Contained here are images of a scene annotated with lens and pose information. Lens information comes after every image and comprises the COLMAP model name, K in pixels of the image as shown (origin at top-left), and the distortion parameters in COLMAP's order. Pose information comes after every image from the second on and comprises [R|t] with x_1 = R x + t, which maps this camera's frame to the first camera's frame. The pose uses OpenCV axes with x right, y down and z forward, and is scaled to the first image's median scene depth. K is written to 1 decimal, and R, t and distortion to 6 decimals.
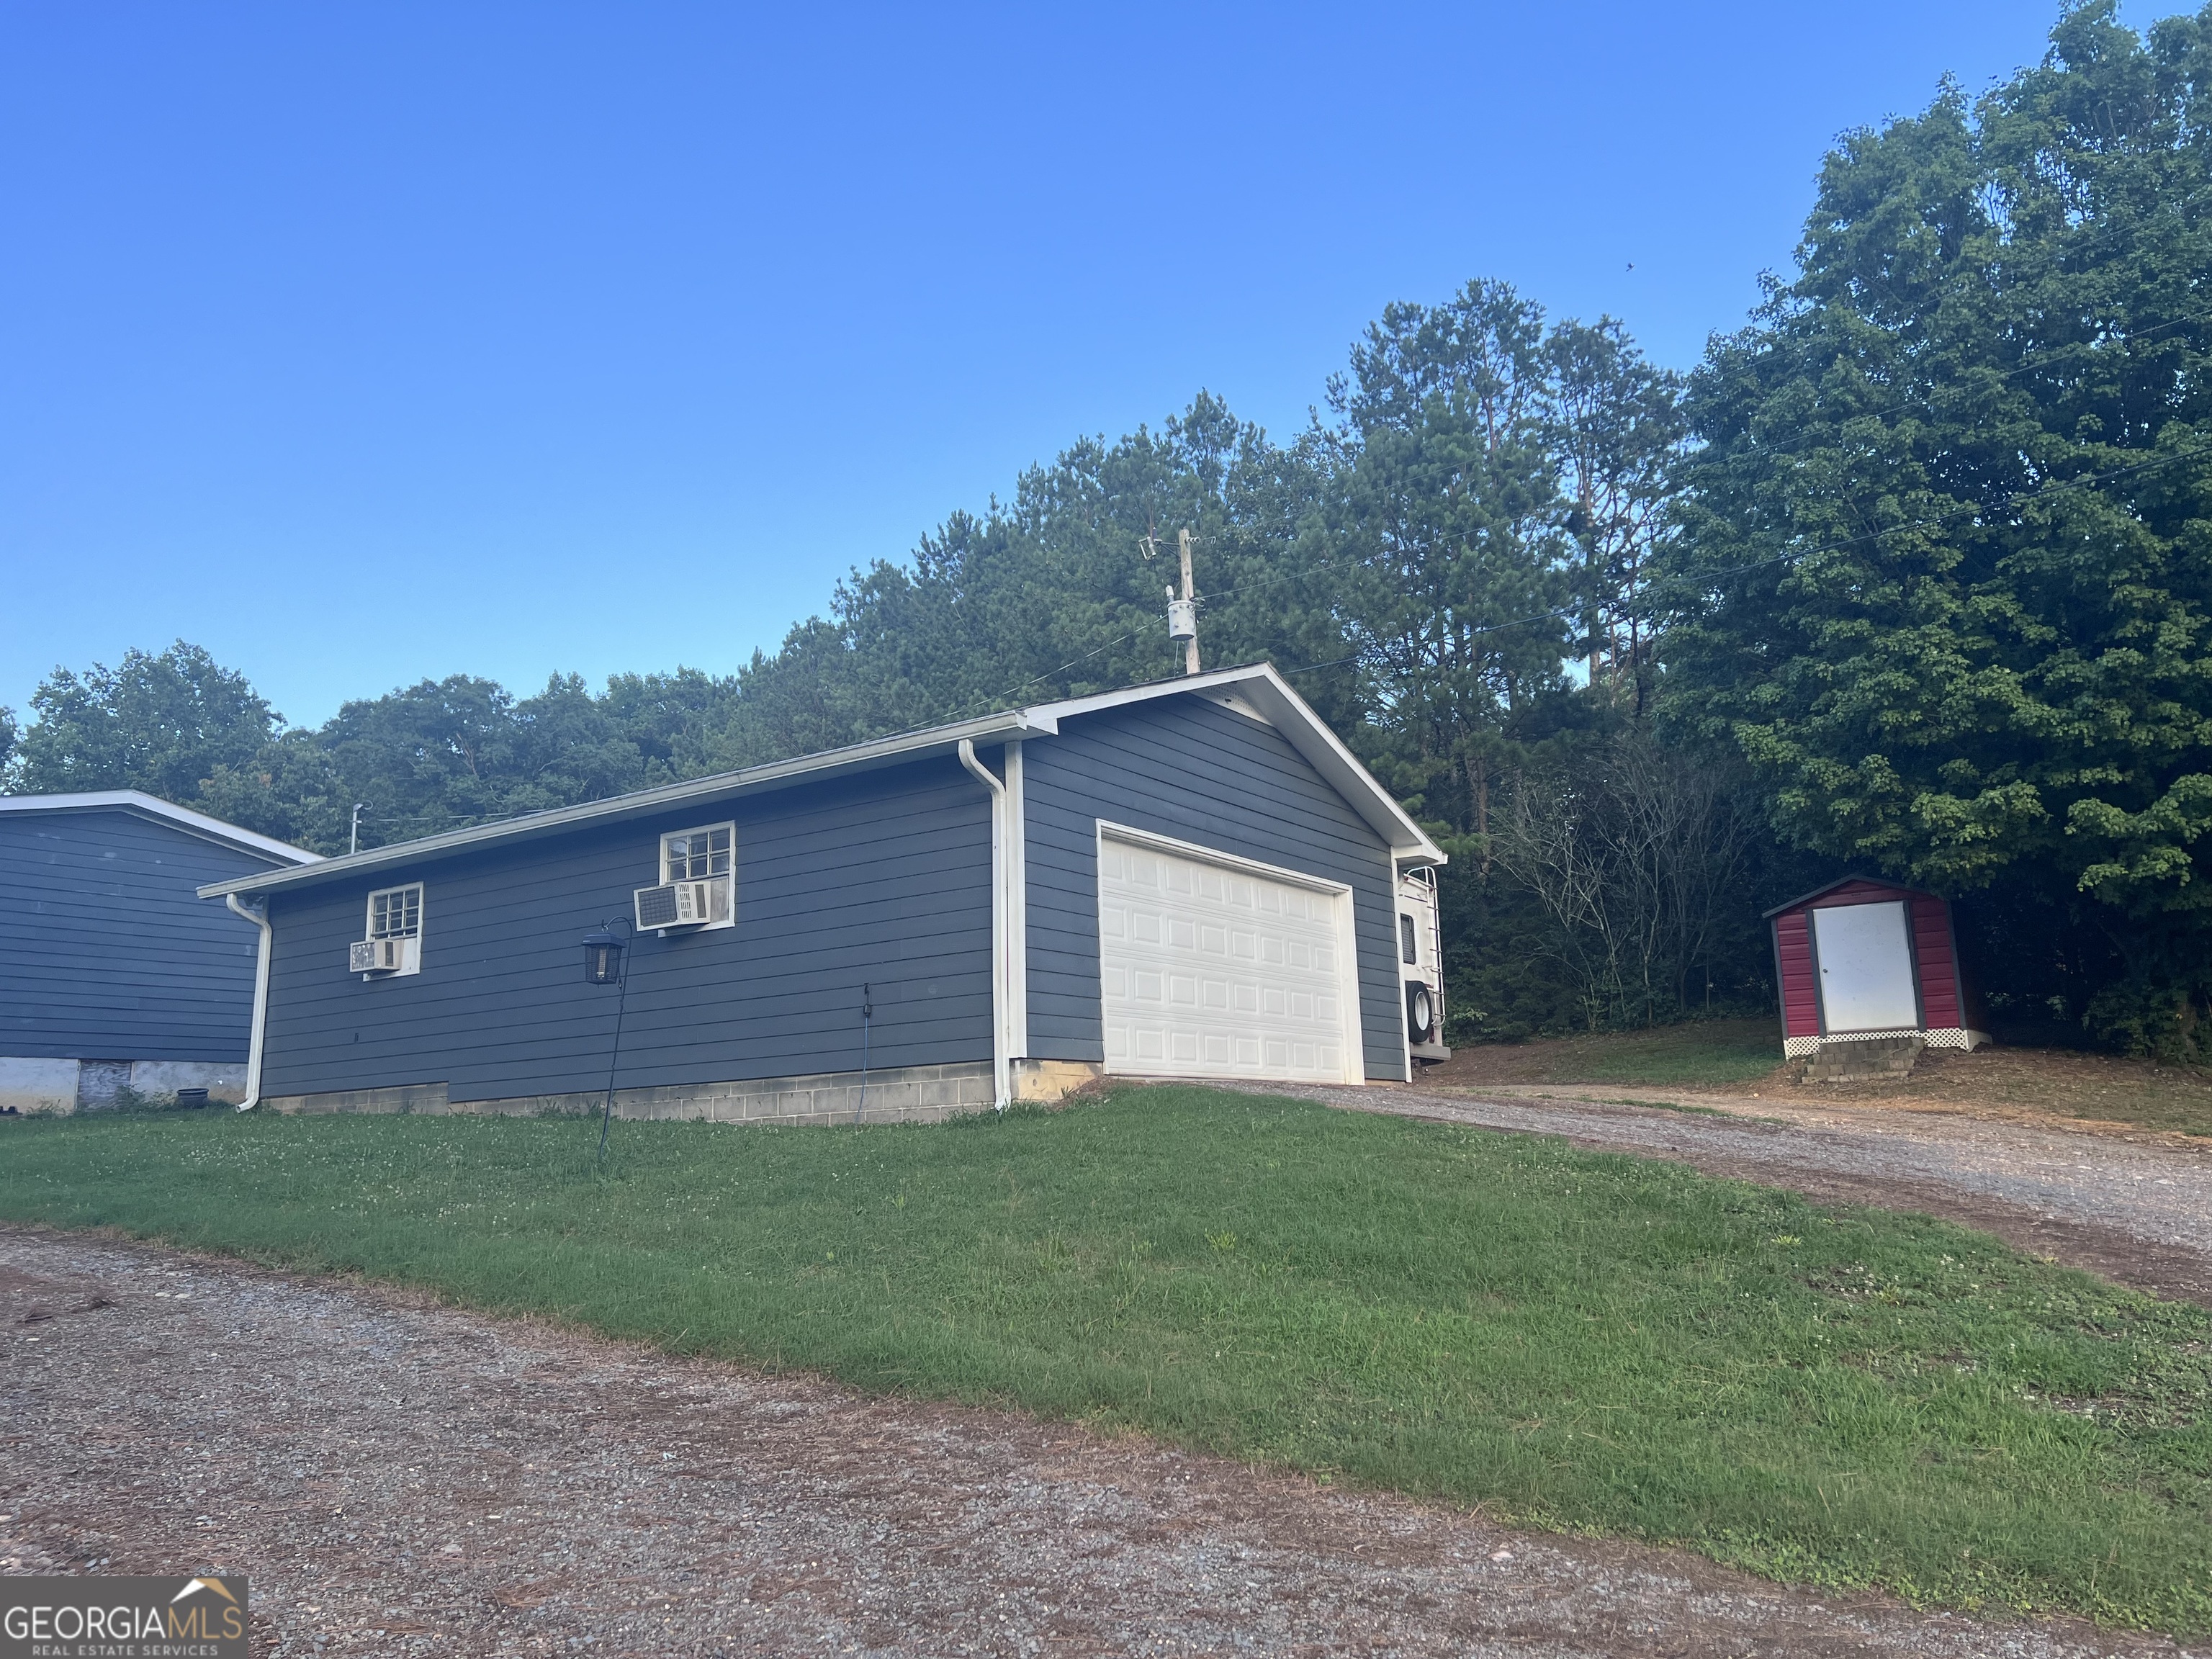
lens RADIAL K [[1669.5, 0, 1172.5], [0, 1669.5, 819.6], [0, 0, 1]] dist [0.037302, -0.043671]
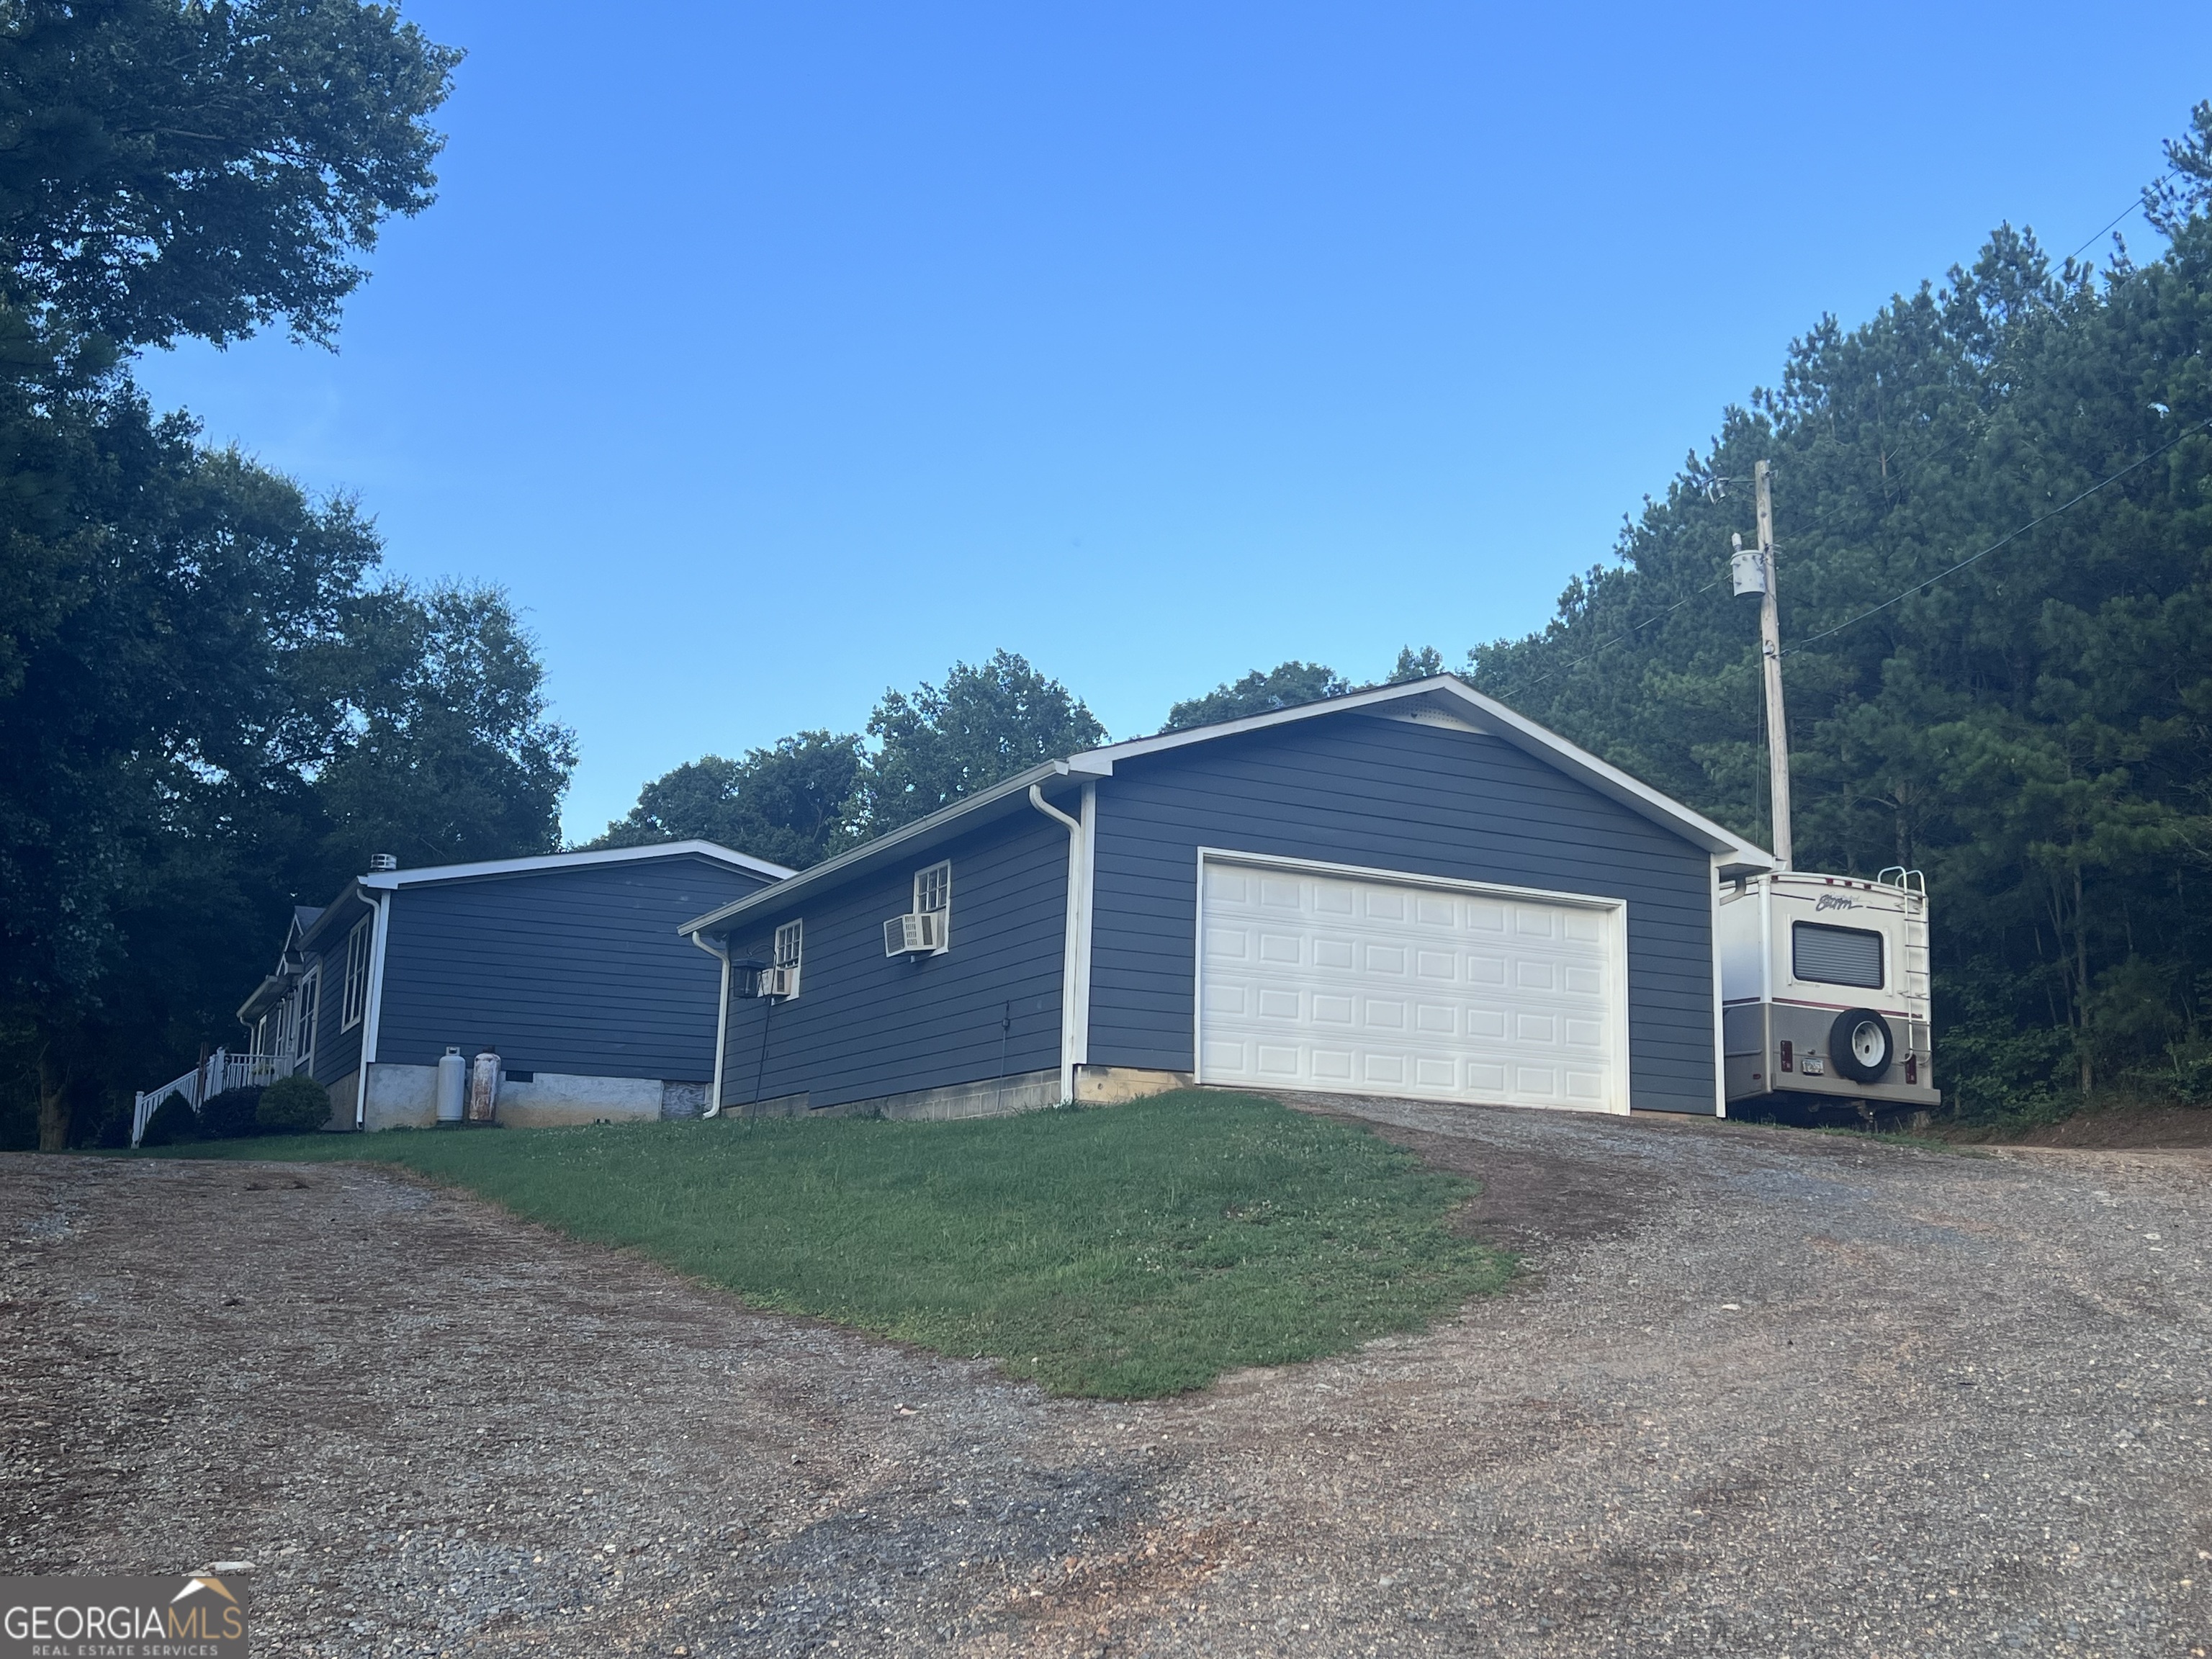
lens RADIAL K [[2350.9, 0, 1110.5], [0, 2350.9, 824.9], [0, 0, 1]] dist [0.017317, 0.000000]
pose [[0.856391, -0.042763, -0.514554, 0.530789], [0.045261, 0.998946, -0.007689, -0.004145], [0.514341, -0.016705, 0.857423, -0.248429]]
